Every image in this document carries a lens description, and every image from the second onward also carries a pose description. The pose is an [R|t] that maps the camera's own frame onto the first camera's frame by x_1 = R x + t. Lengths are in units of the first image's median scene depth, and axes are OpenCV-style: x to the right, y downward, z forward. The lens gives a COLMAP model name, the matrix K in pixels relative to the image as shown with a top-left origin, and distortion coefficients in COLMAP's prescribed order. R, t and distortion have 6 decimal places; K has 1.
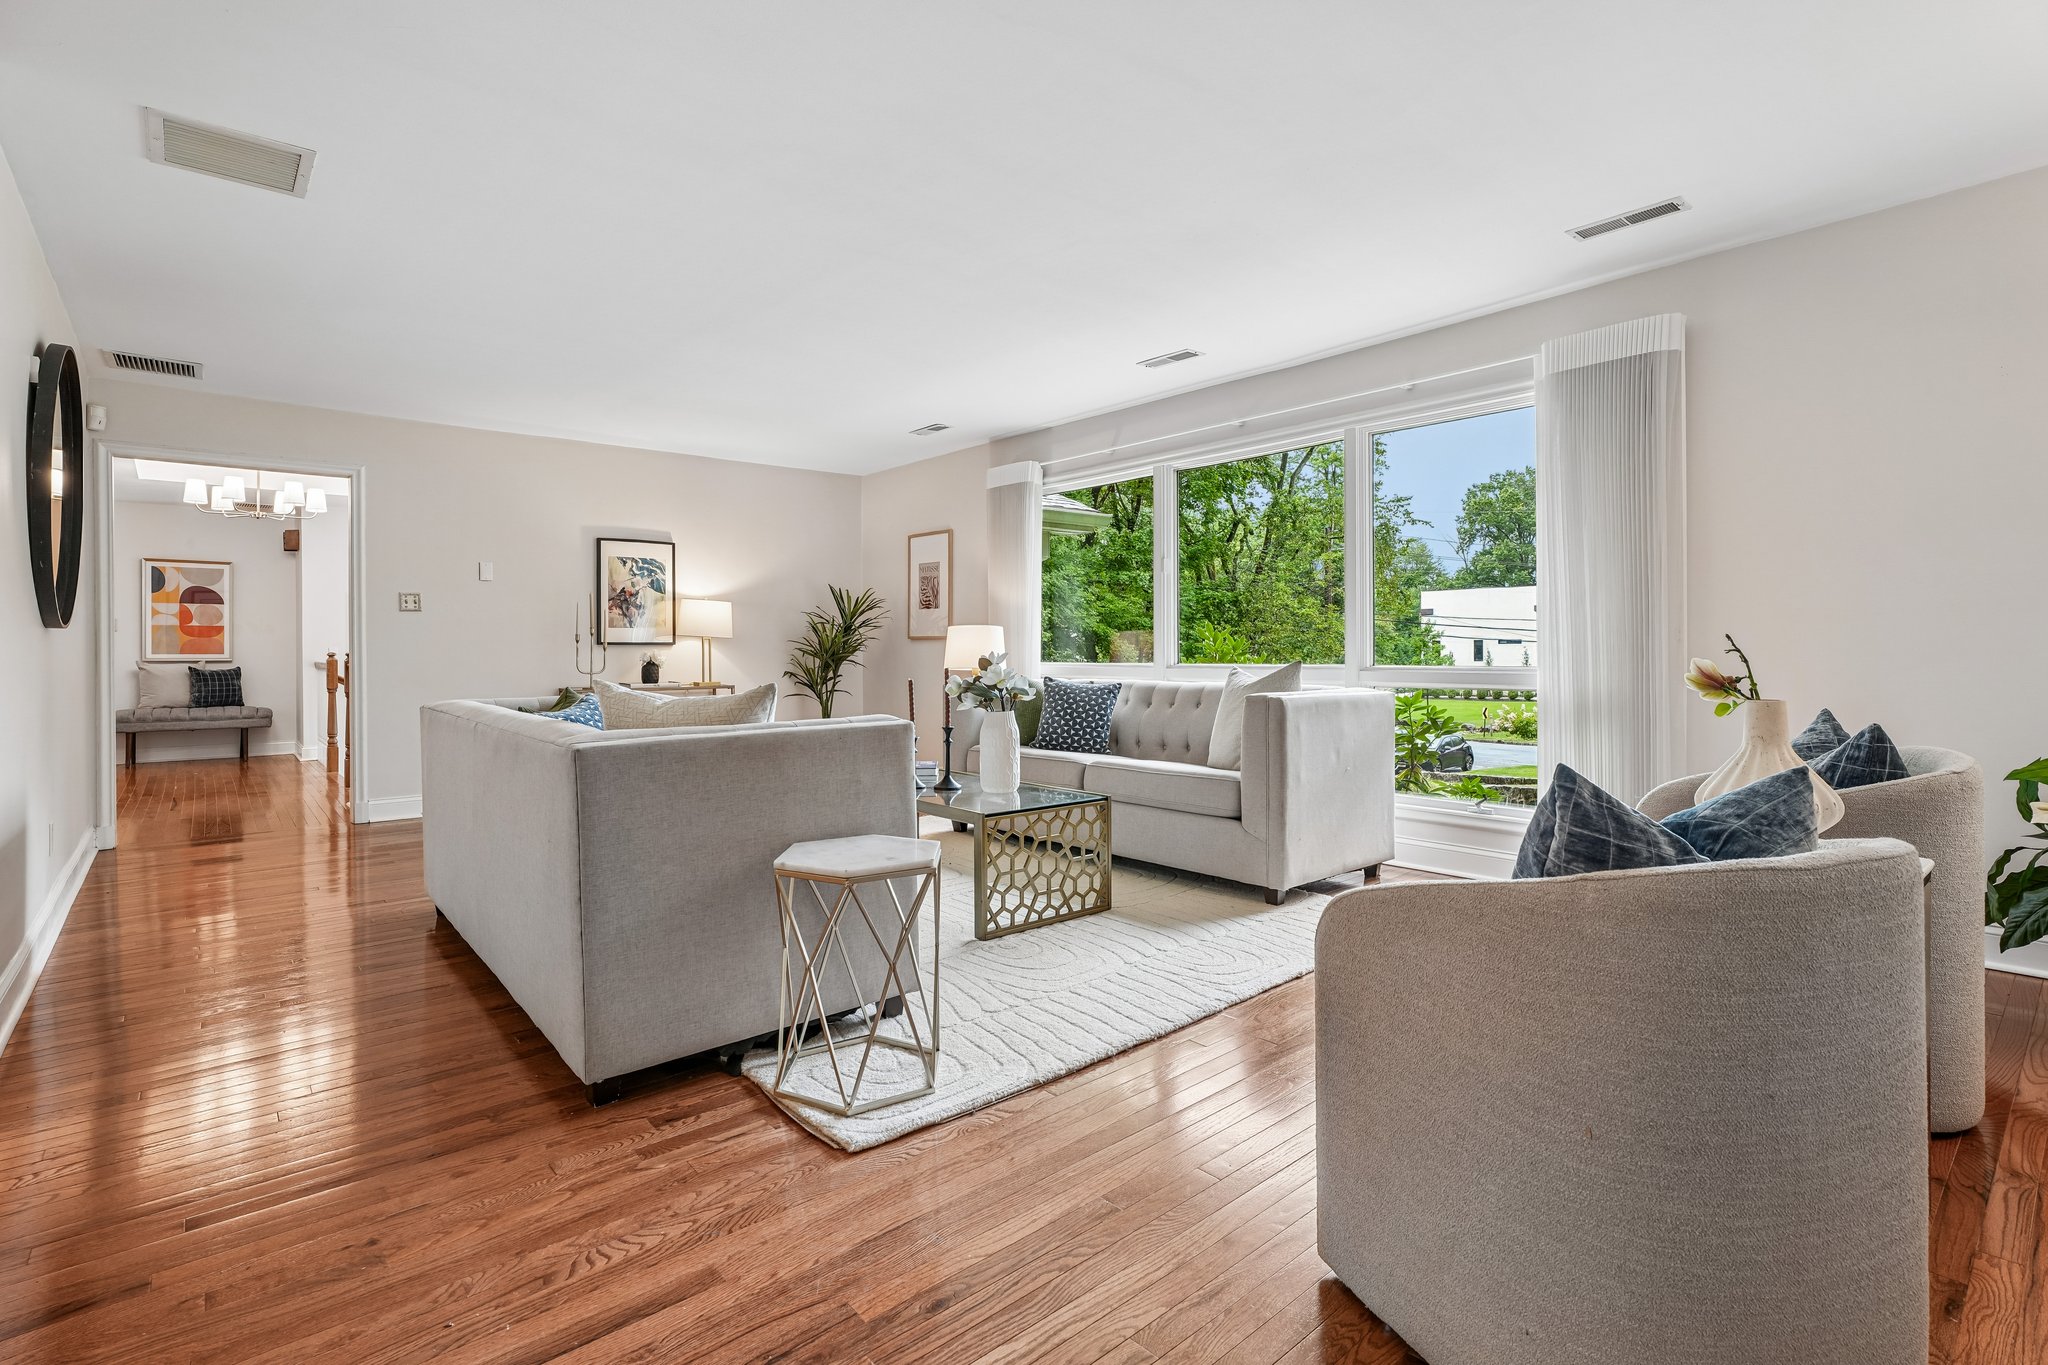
lens RADIAL K [[943.1, 0, 1047.9], [0, 943.1, 639.5], [0, 0, 1]] dist [-0.008484, 0.001913]
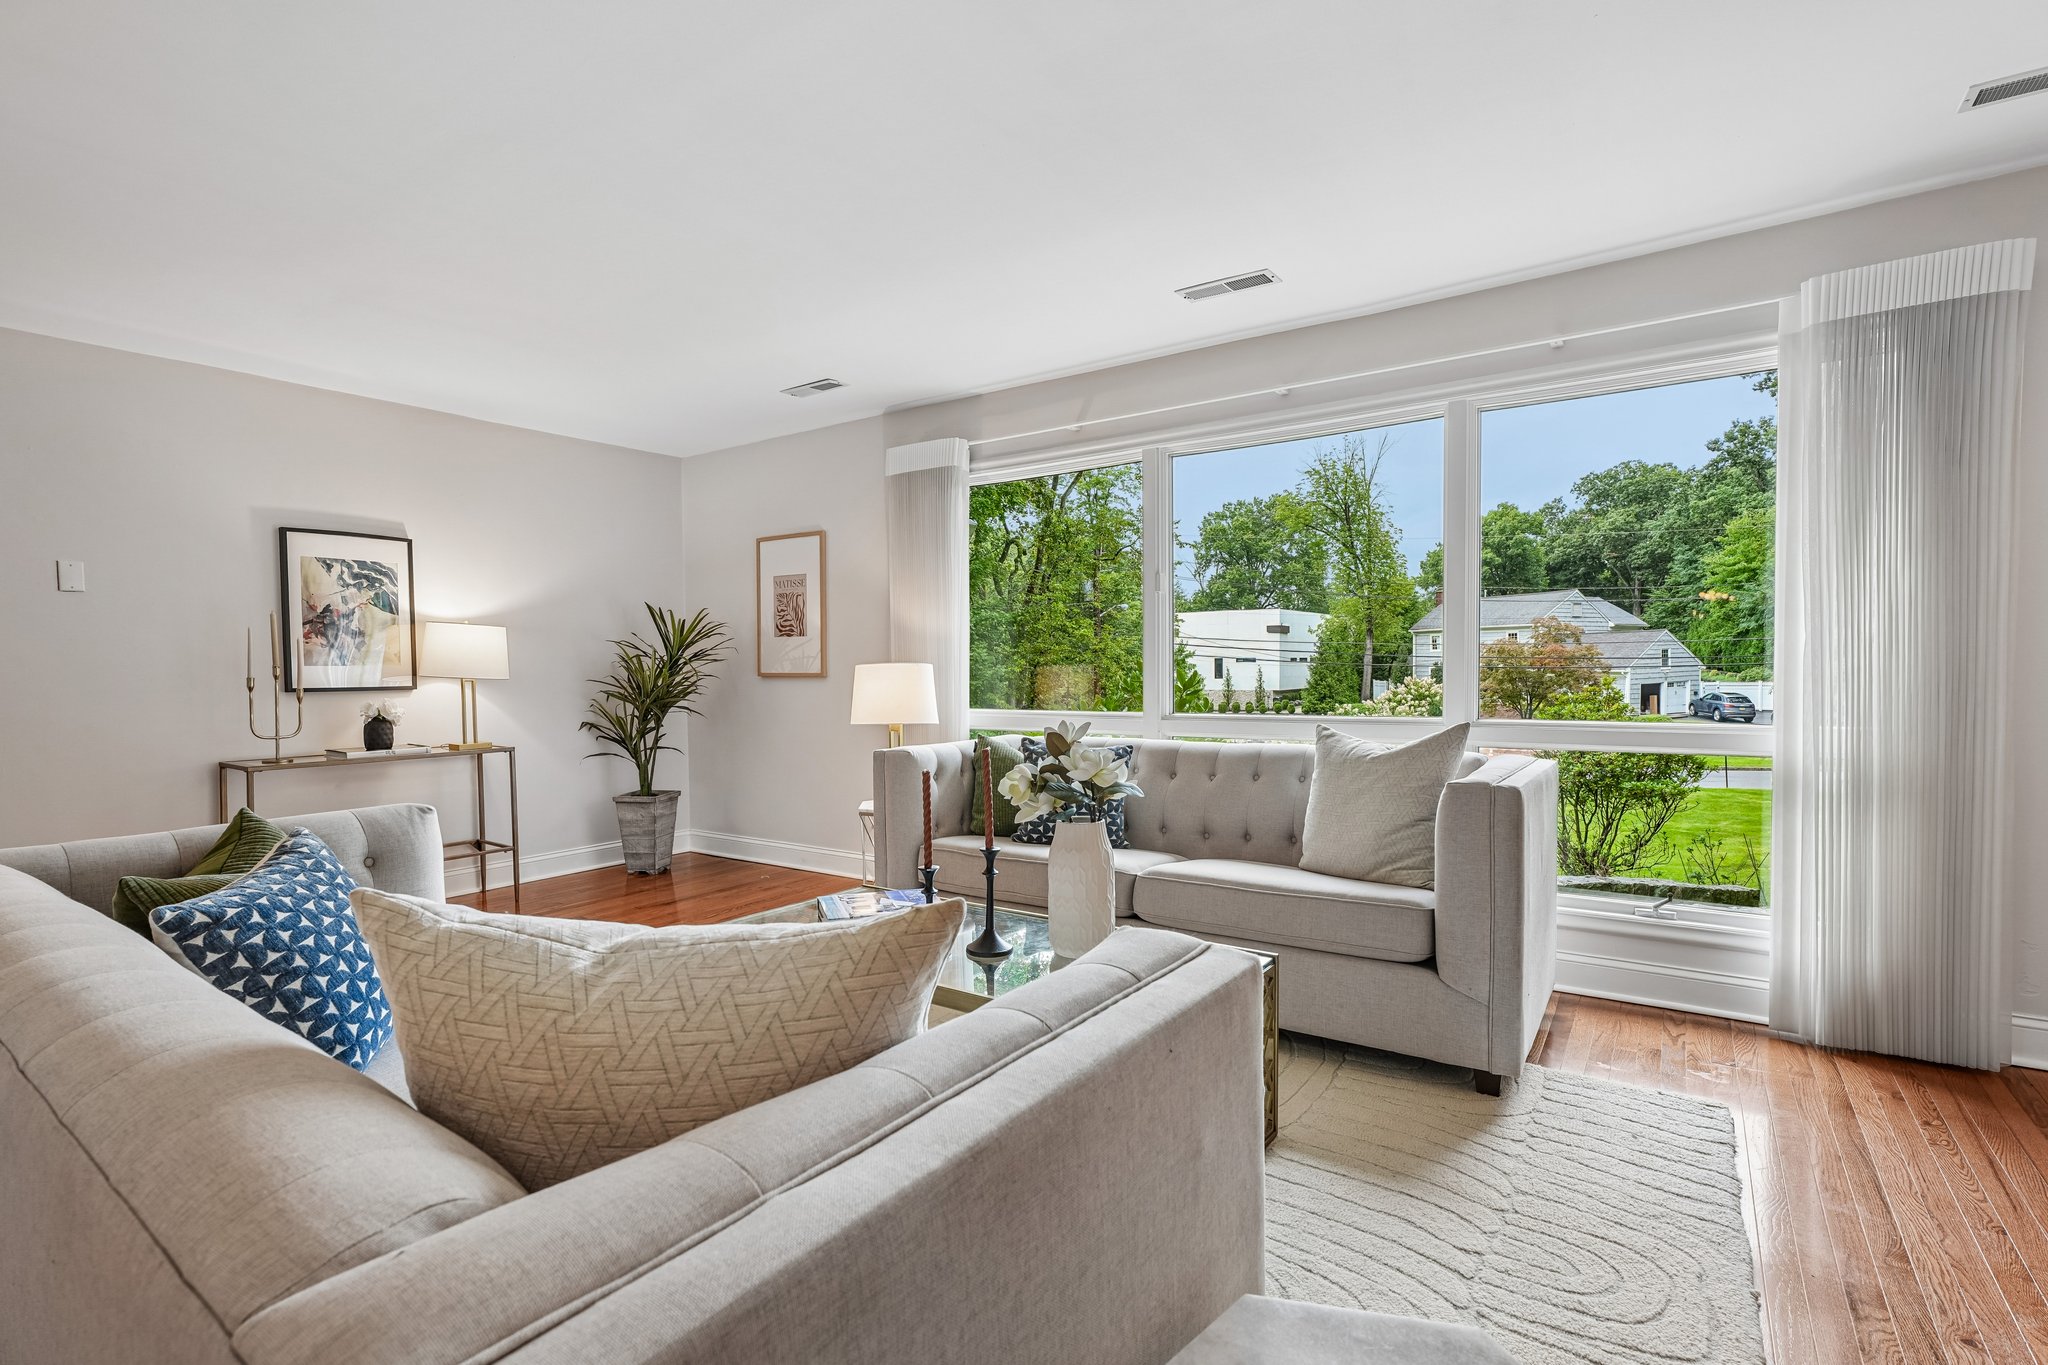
lens RADIAL K [[943.1, 0, 1025.7], [0, 943.1, 691.3], [0, 0, 1]] dist [-0.008484, 0.001913]
pose [[0.972791, -0.011548, 0.231395, -0.124569], [0.003591, 0.999388, 0.034781, -0.015045], [-0.231656, -0.033004, 0.972238, 0.237538]]
